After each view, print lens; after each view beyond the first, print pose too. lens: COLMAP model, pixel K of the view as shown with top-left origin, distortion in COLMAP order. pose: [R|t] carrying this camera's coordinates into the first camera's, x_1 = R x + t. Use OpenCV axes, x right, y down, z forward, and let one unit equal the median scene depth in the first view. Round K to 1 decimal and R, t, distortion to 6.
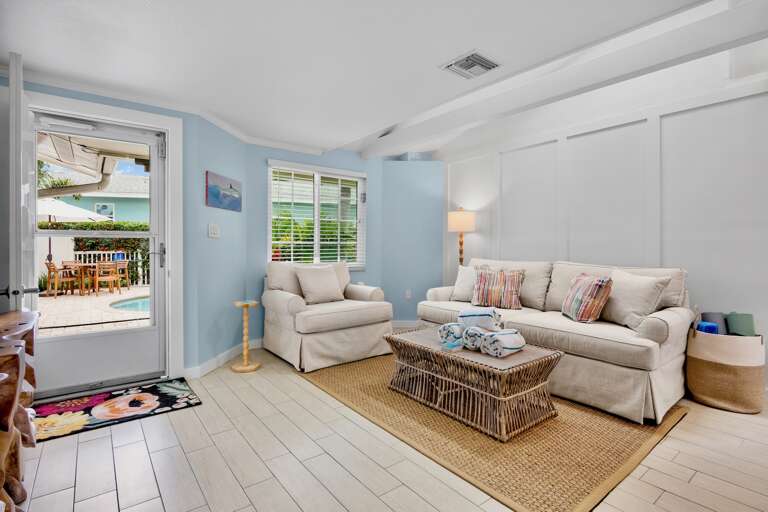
lens RADIAL K [[378.3, 0, 379.5], [0, 378.3, 240.7], [0, 0, 1]] dist [-0.010801, -0.003406]
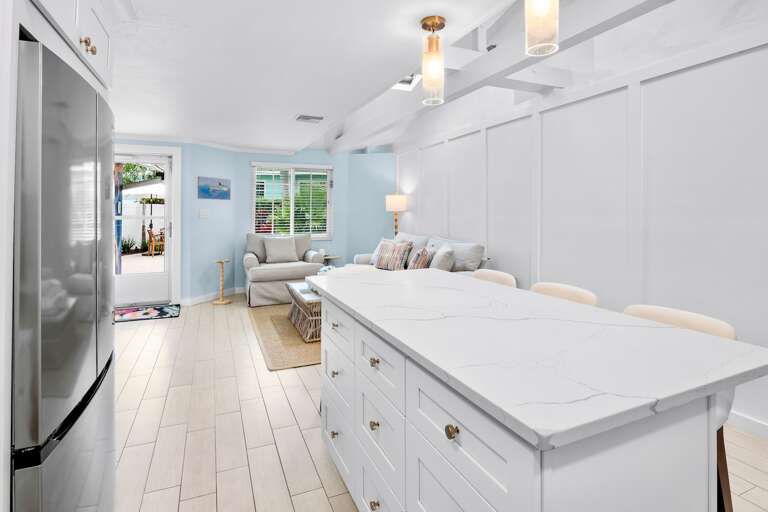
lens RADIAL K [[378.3, 0, 360.8], [0, 378.3, 206.6], [0, 0, 1]] dist [-0.010801, -0.003406]
pose [[0.969112, -0.007869, -0.246497, 0.540137], [0.007176, 0.999967, -0.003711, -0.044156], [0.246519, 0.001828, 0.969136, -0.335483]]
